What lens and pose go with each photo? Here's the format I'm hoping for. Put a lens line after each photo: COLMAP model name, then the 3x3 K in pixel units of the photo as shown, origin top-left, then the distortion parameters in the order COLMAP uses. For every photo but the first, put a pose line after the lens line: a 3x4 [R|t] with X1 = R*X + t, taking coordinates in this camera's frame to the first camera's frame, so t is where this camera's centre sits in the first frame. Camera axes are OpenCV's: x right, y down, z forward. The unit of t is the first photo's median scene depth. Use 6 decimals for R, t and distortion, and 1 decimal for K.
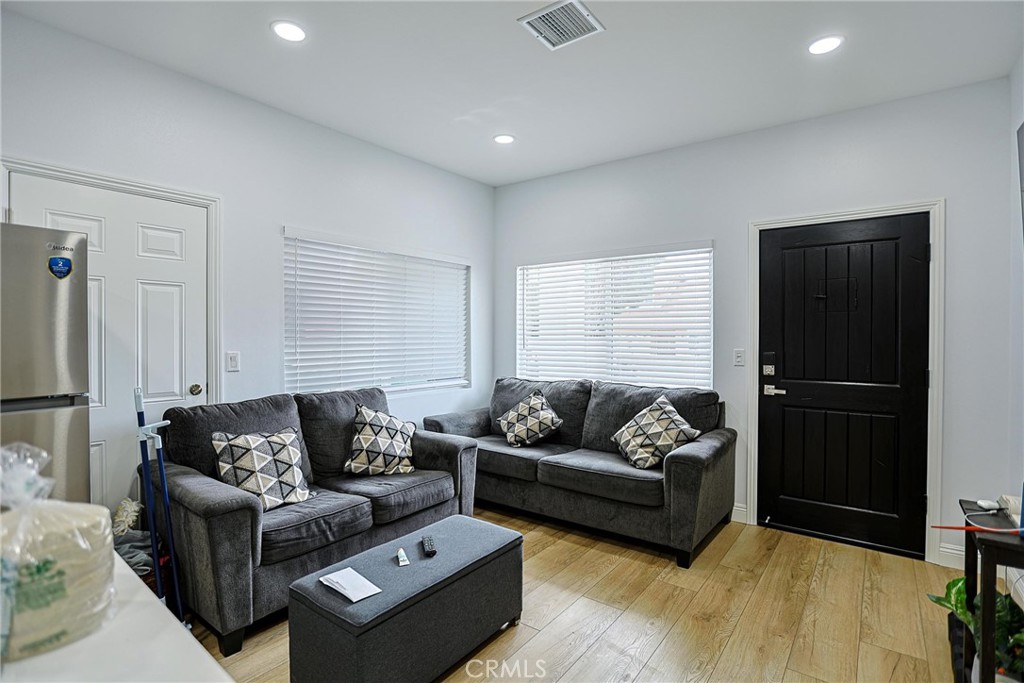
lens RADIAL K [[500.1, 0, 517.2], [0, 500.1, 337.2], [0, 0, 1]] dist [-0.037938, 0.001611]
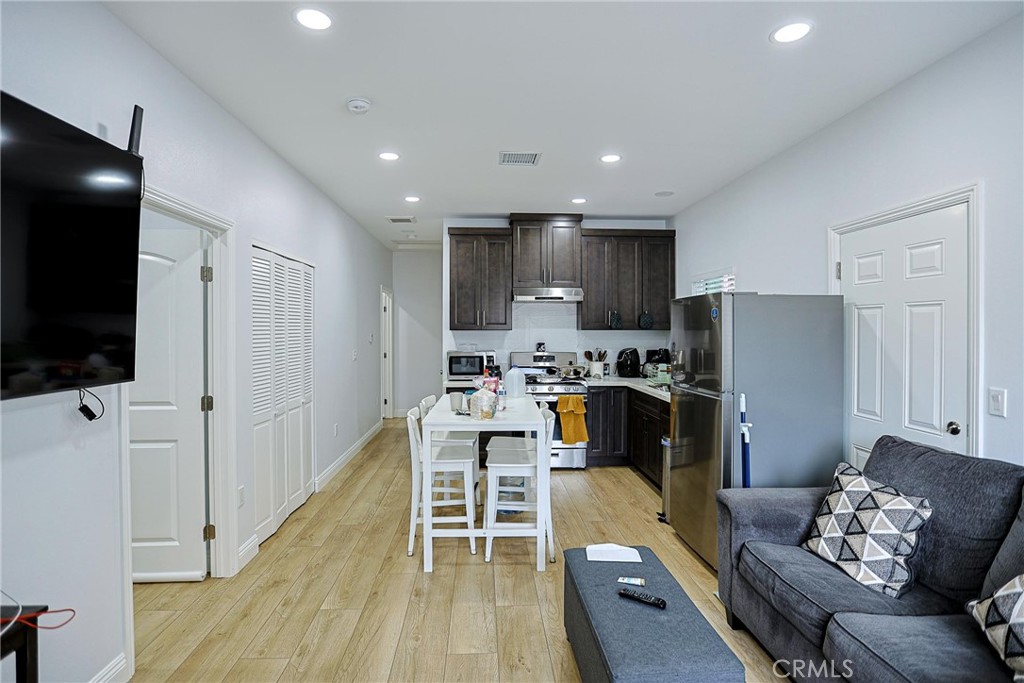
lens RADIAL K [[500.1, 0, 517.2], [0, 500.1, 337.2], [0, 0, 1]] dist [-0.037938, 0.001611]
pose [[-0.765423, 0.006388, -0.643496, 0.471598], [-0.006691, 0.999818, 0.017884, -0.061195], [0.643493, 0.017994, -0.765241, 1.265056]]
